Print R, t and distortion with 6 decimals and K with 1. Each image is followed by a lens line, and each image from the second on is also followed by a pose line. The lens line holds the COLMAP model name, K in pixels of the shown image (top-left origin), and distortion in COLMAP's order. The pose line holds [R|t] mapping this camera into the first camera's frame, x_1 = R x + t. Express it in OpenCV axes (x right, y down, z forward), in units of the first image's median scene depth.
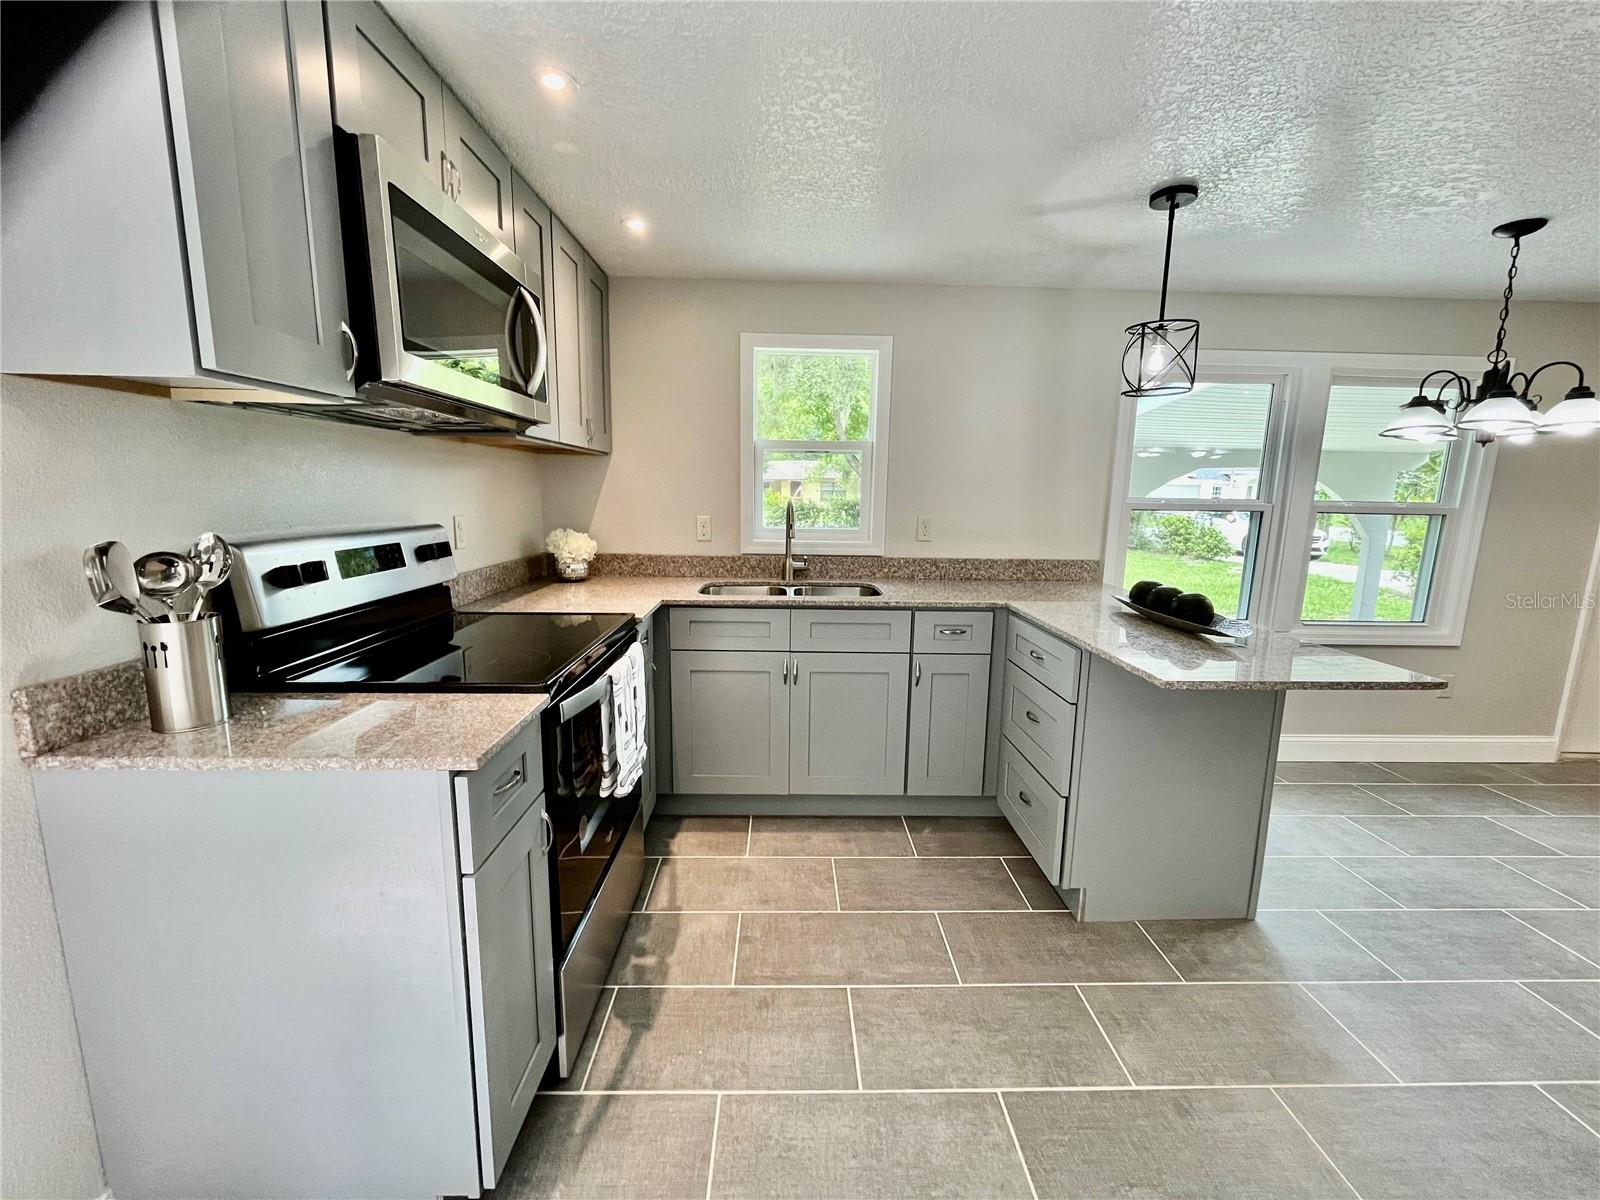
lens RADIAL K [[647.1, 0, 802.1], [0, 647.1, 594.8], [0, 0, 1]] dist [-0.001115, -0.000112]
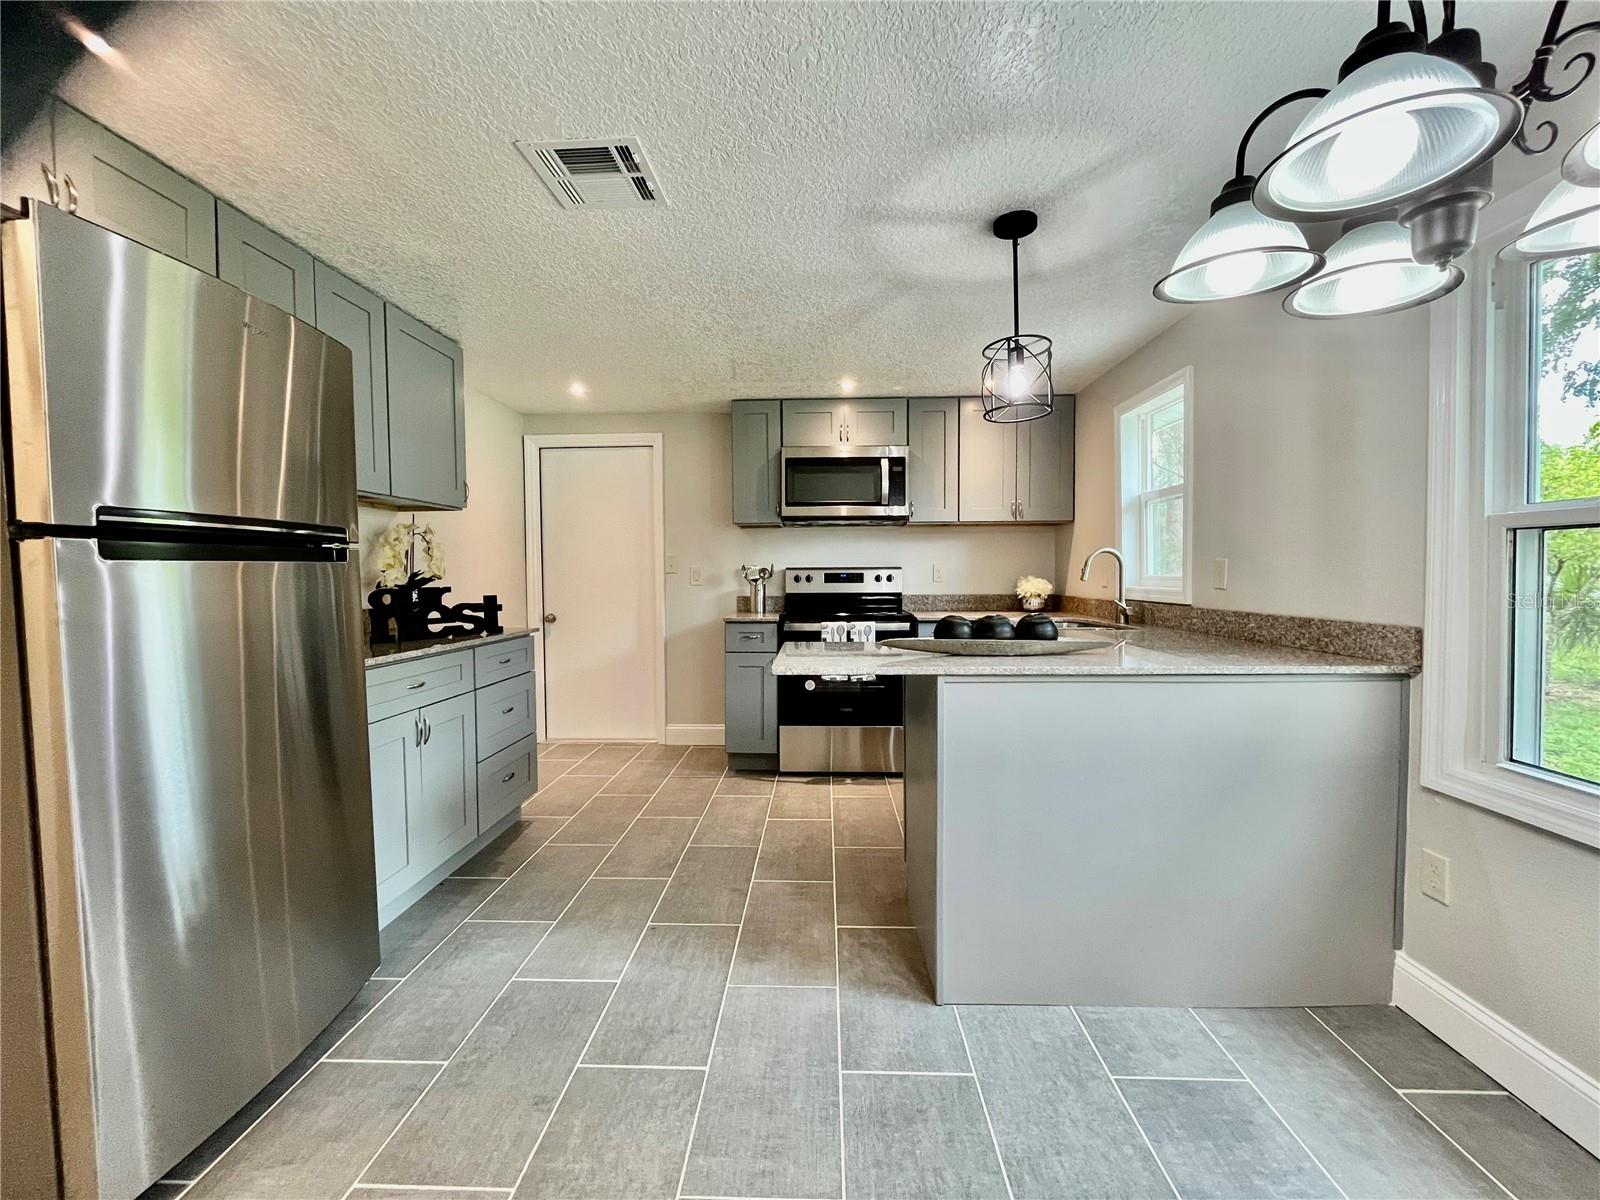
lens RADIAL K [[647.1, 0, 801.5], [0, 647.1, 598.2], [0, 0, 1]] dist [-0.001115, -0.000112]
pose [[-0.061383, 0.022565, -0.997859, 1.460952], [-0.152662, 0.987769, 0.031728, -0.023554], [0.986370, 0.154283, -0.057187, 0.747364]]
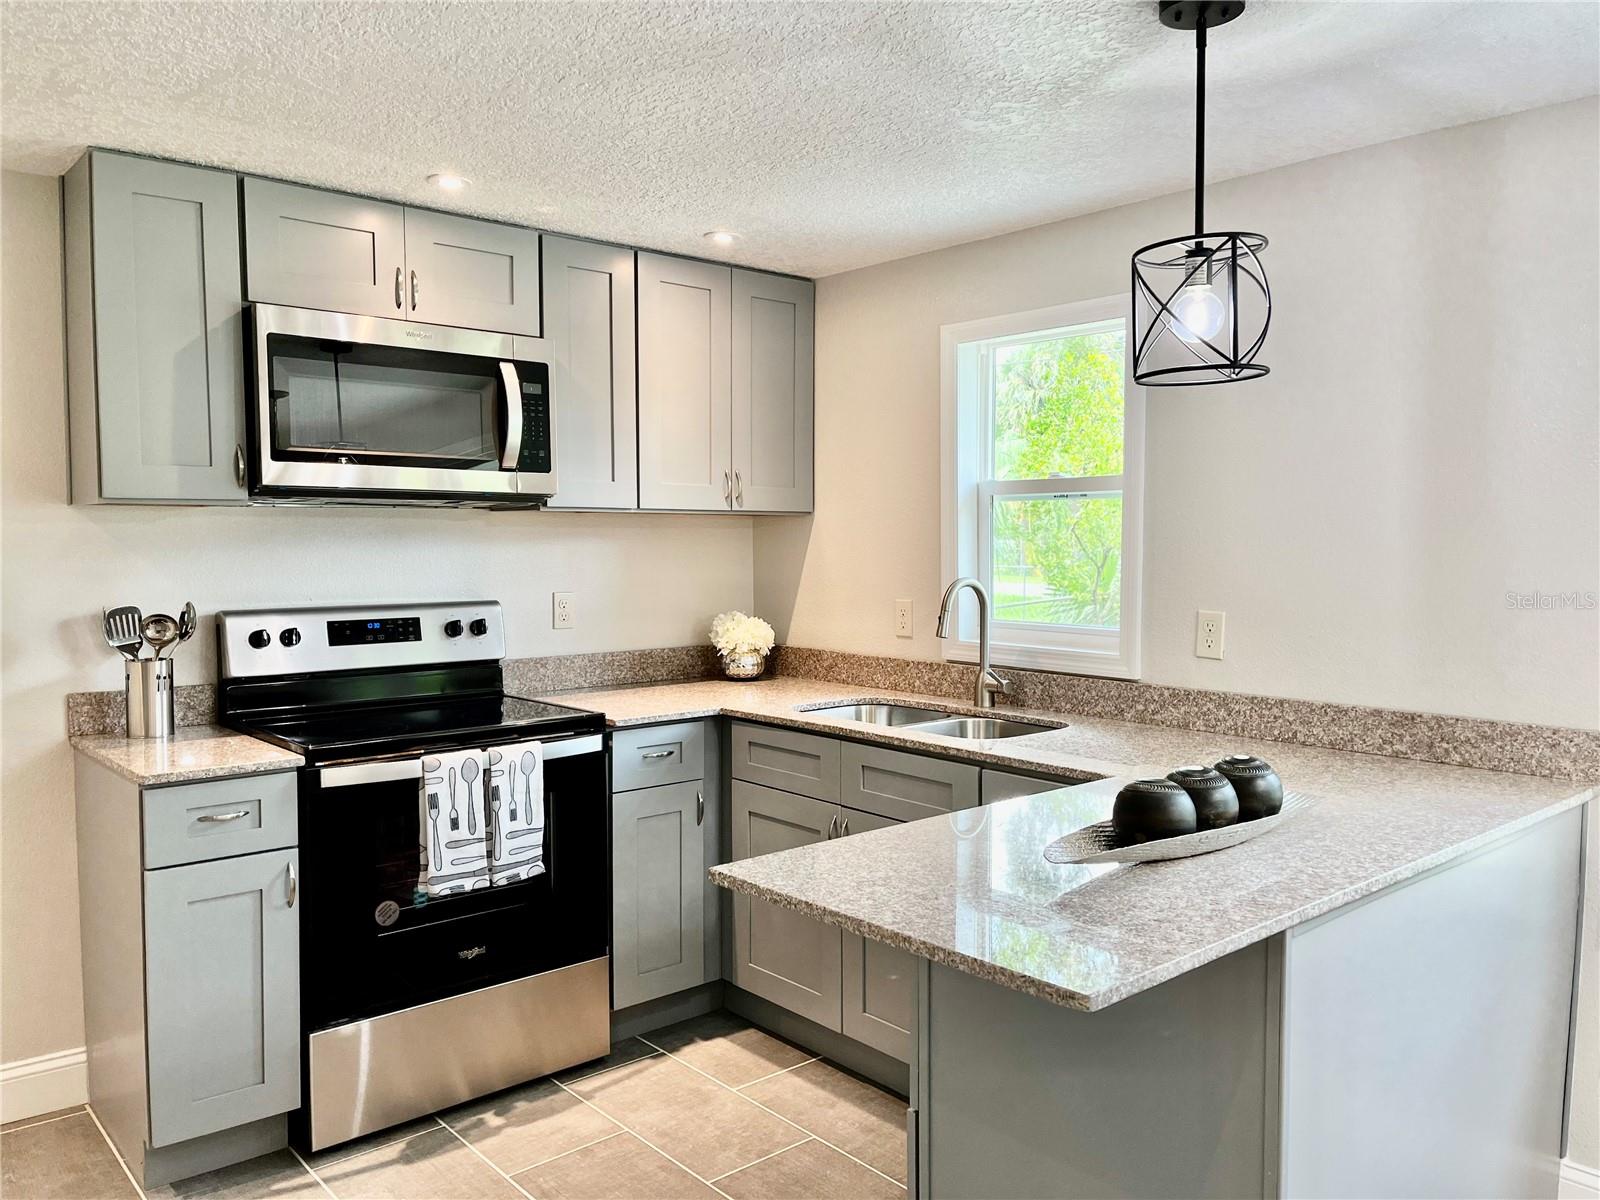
lens RADIAL K [[1206.7, 0, 804.3], [0, 1206.7, 608.3], [0, 0, 1]] dist [0.024229, -0.018456]
pose [[0.638016, 0.030320, -0.769426, 1.024945], [-0.111653, 0.992307, -0.053481, -0.048726], [0.761885, 0.120031, 0.636493, 0.187779]]
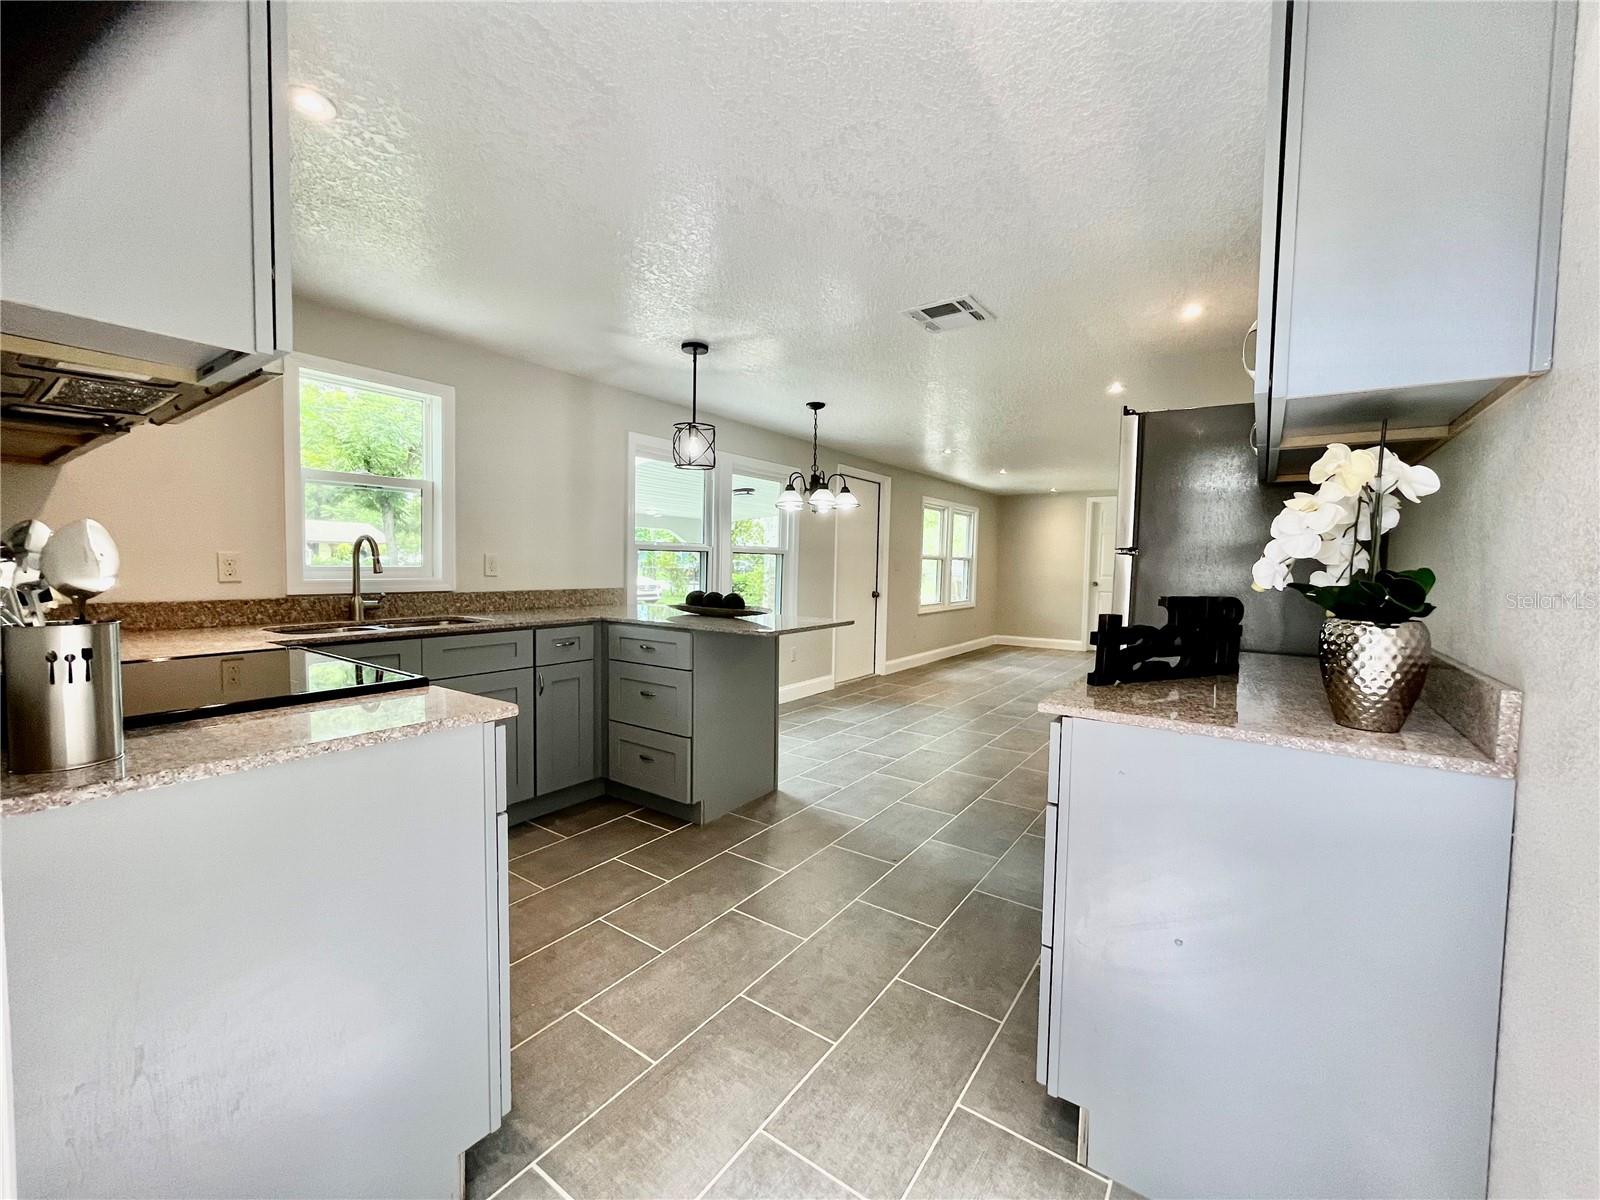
lens RADIAL K [[647.1, 0, 803.3], [0, 647.1, 595.4], [0, 0, 1]] dist [-0.001115, -0.000112]
pose [[0.597129, -0.048882, 0.800655, -0.524573], [0.123547, 0.991836, -0.031587, 0.068035], [-0.792574, 0.117781, 0.598293, -0.089993]]
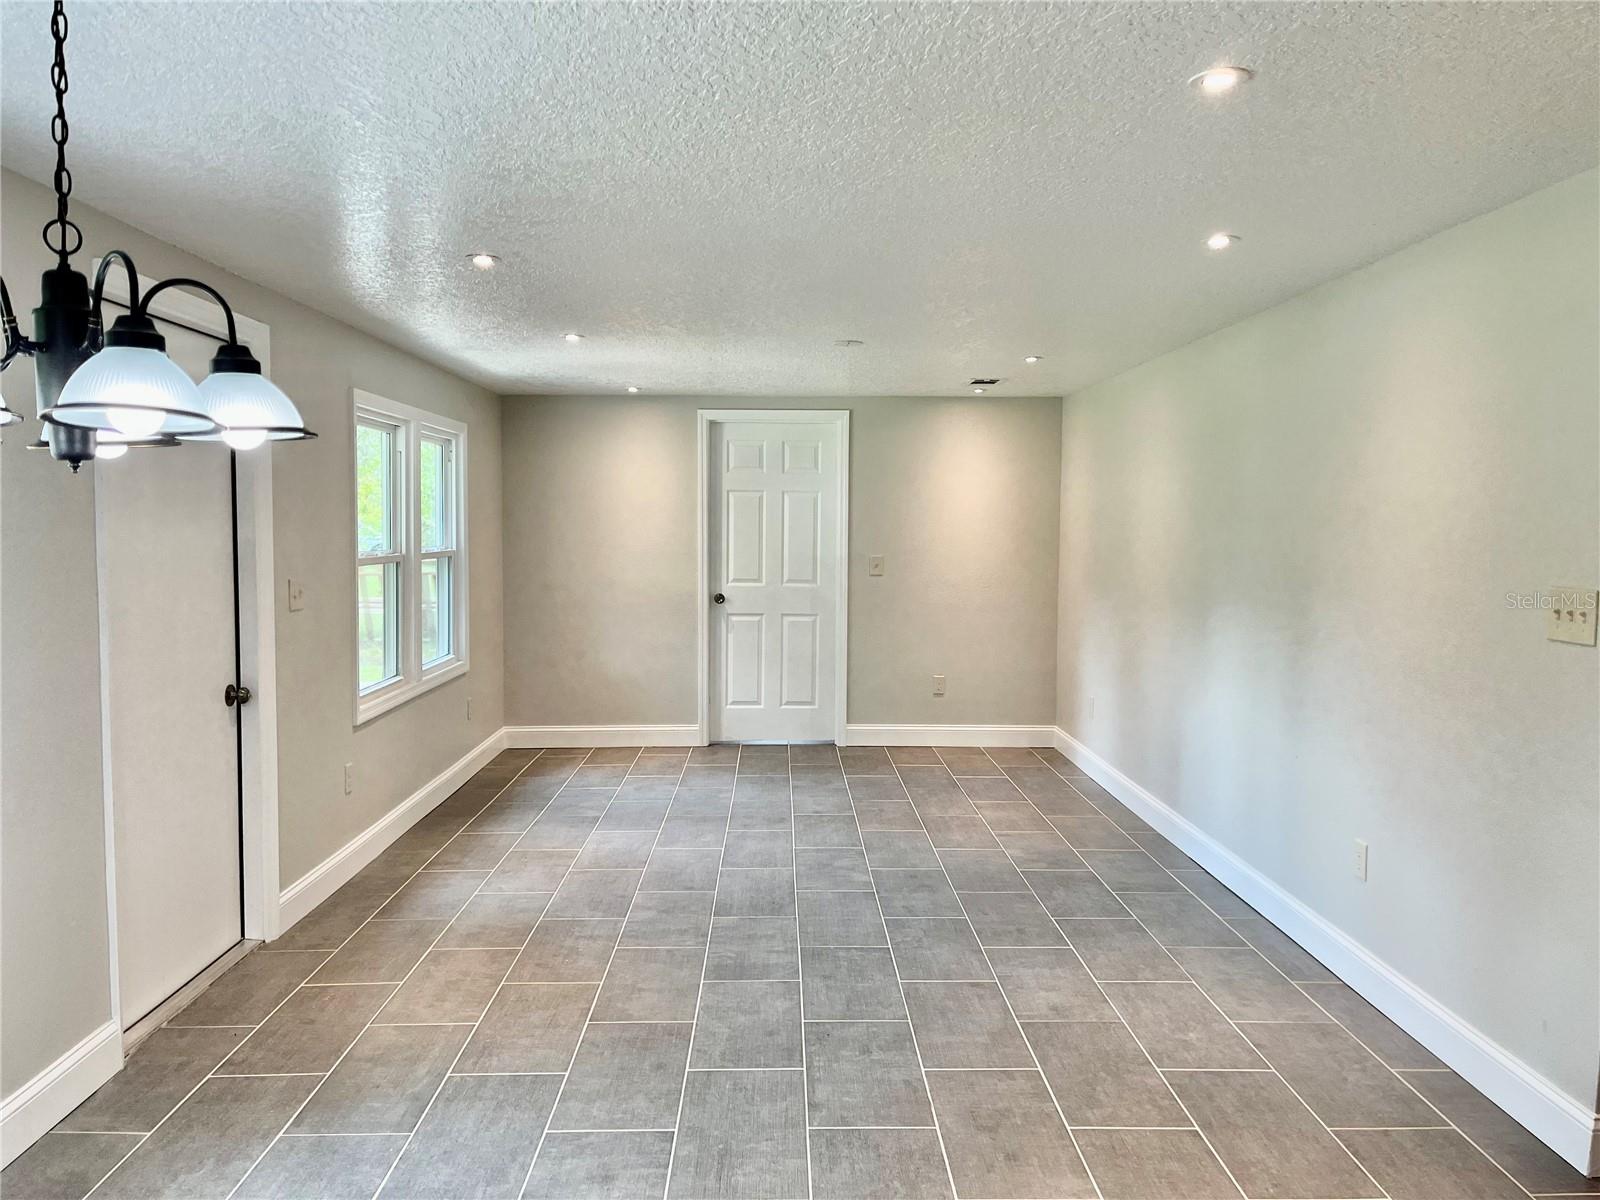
lens RADIAL K [[1206.7, 0, 799.6], [0, 1206.7, 591.5], [0, 0, 1]] dist [0.024229, -0.018456]
pose [[-0.000599, -0.076341, 0.997082, 0.348960], [0.155809, 0.984897, 0.075502, -0.151126], [-0.987787, 0.155400, 0.011304, 0.603324]]
